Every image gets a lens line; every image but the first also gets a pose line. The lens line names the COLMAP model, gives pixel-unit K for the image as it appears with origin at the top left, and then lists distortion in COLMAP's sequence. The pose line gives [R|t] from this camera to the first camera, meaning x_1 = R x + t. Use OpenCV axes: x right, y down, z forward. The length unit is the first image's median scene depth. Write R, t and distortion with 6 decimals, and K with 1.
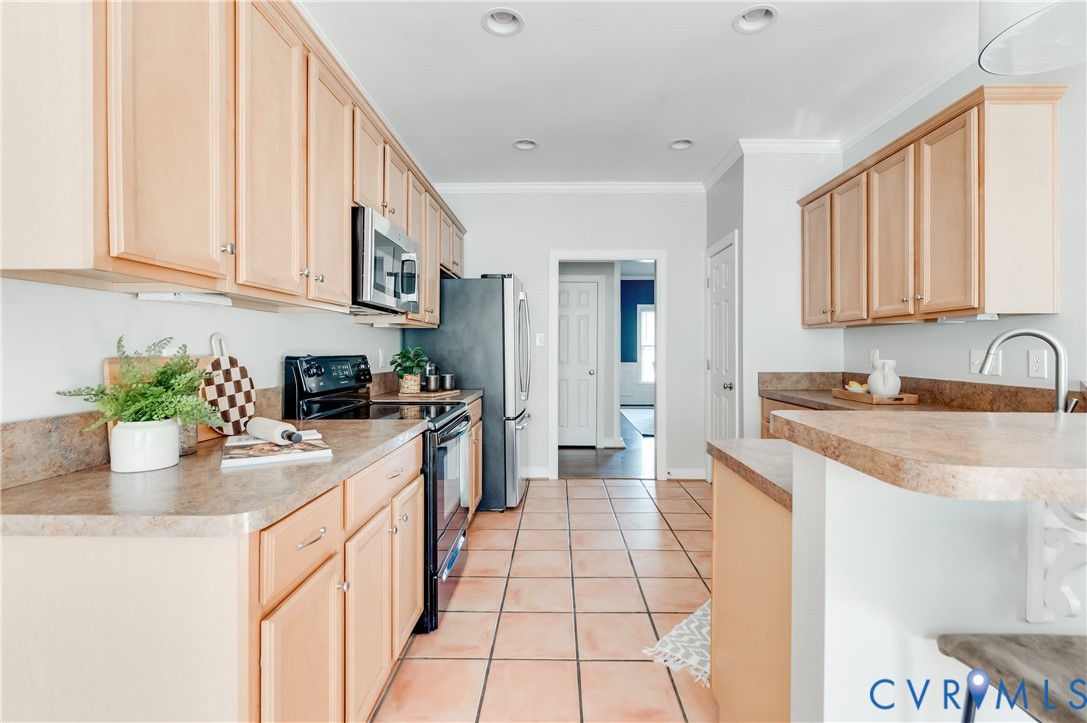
lens RADIAL K [[493.1, 0, 548.1], [0, 493.1, 344.4], [0, 0, 1]] dist [0.002971, -0.000050]
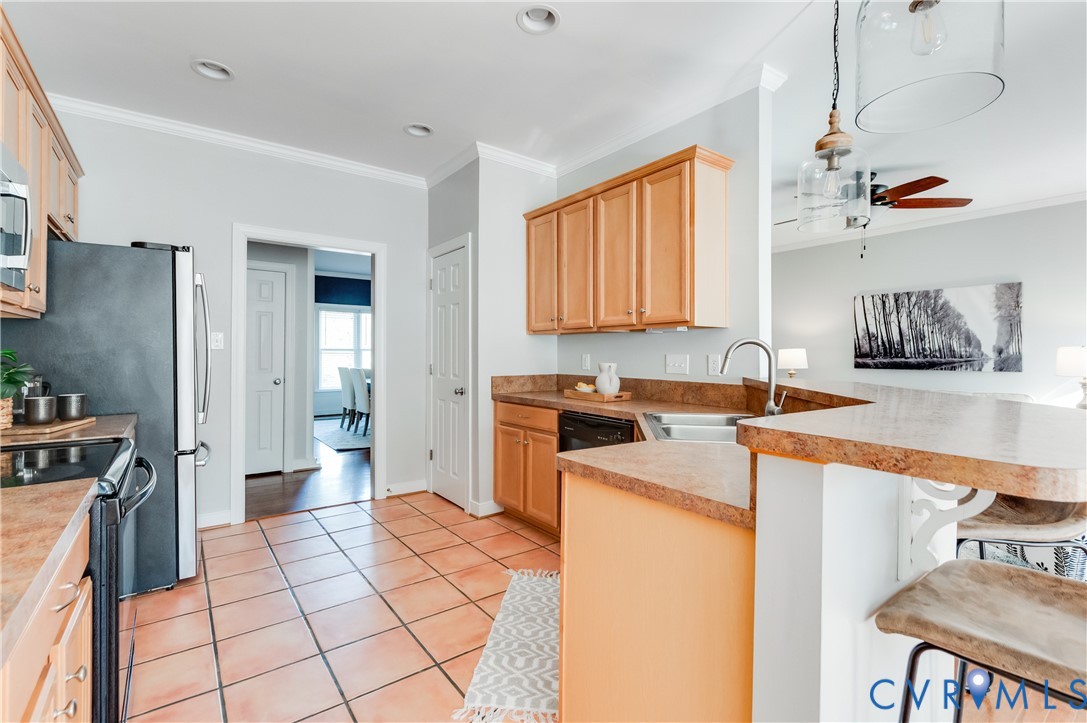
lens RADIAL K [[492.4, 0, 537.0], [0, 492.4, 347.8], [0, 0, 1]] dist [0.007941, -0.000457]
pose [[0.792143, 0.007932, 0.610284, -0.148796], [-0.007445, 0.999967, -0.003333, 0.000390], [-0.610290, -0.001903, 0.792176, 0.181483]]
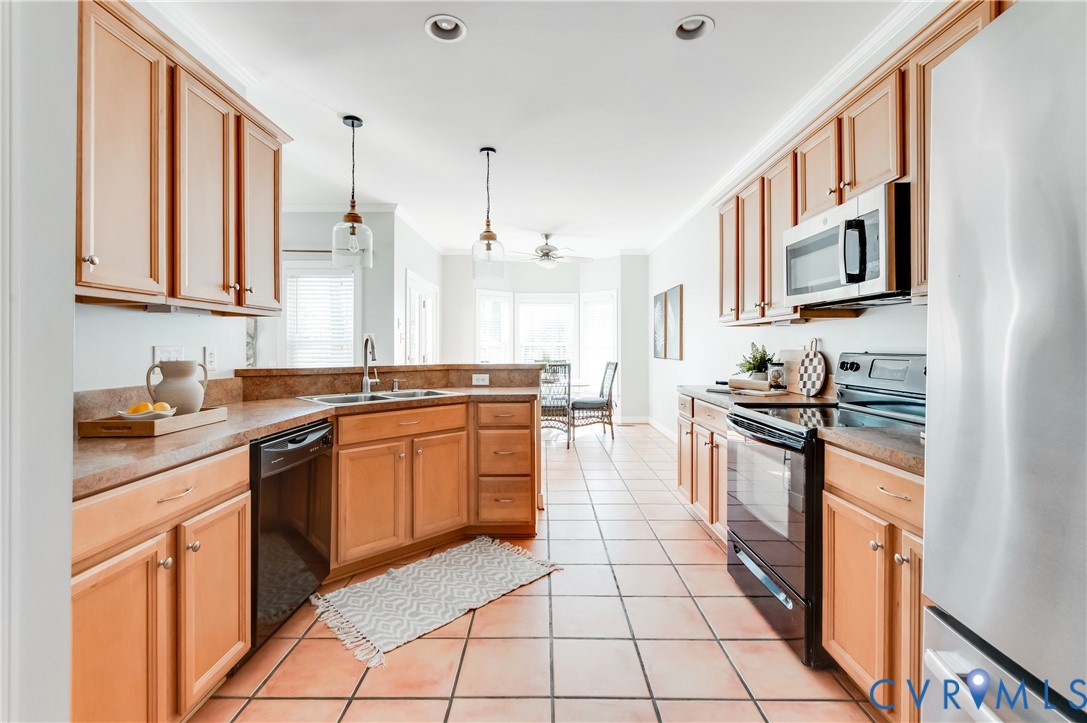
lens RADIAL K [[492.4, 0, 537.0], [0, 492.4, 347.8], [0, 0, 1]] dist [0.007941, -0.000457]
pose [[-0.999954, 0.001610, -0.009413, 0.204503], [0.001683, 0.999969, -0.007723, 0.016078], [0.009400, -0.007738, -0.999926, 1.717813]]
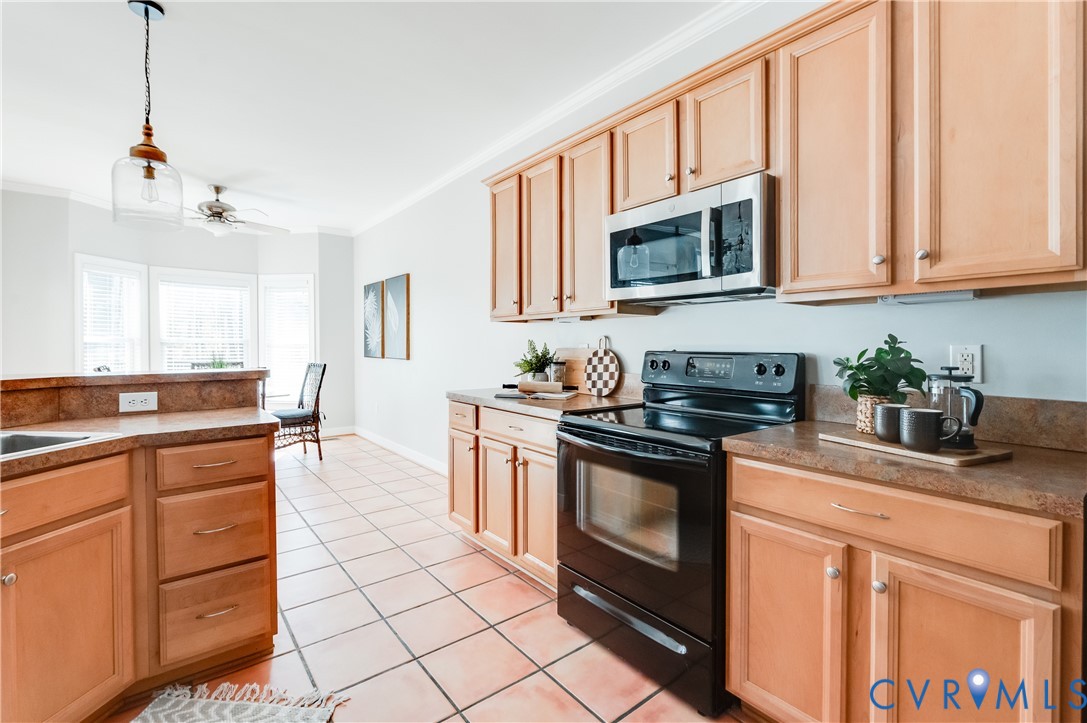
lens RADIAL K [[491.0, 0, 547.6], [0, 491.0, 350.8], [0, 0, 1]] dist [0.000314, -0.000352]
pose [[-0.771899, 0.008039, -0.635694, 0.338250], [0.005833, 0.999968, 0.005562, 0.012809], [0.635718, 0.000585, -0.771921, 1.365537]]
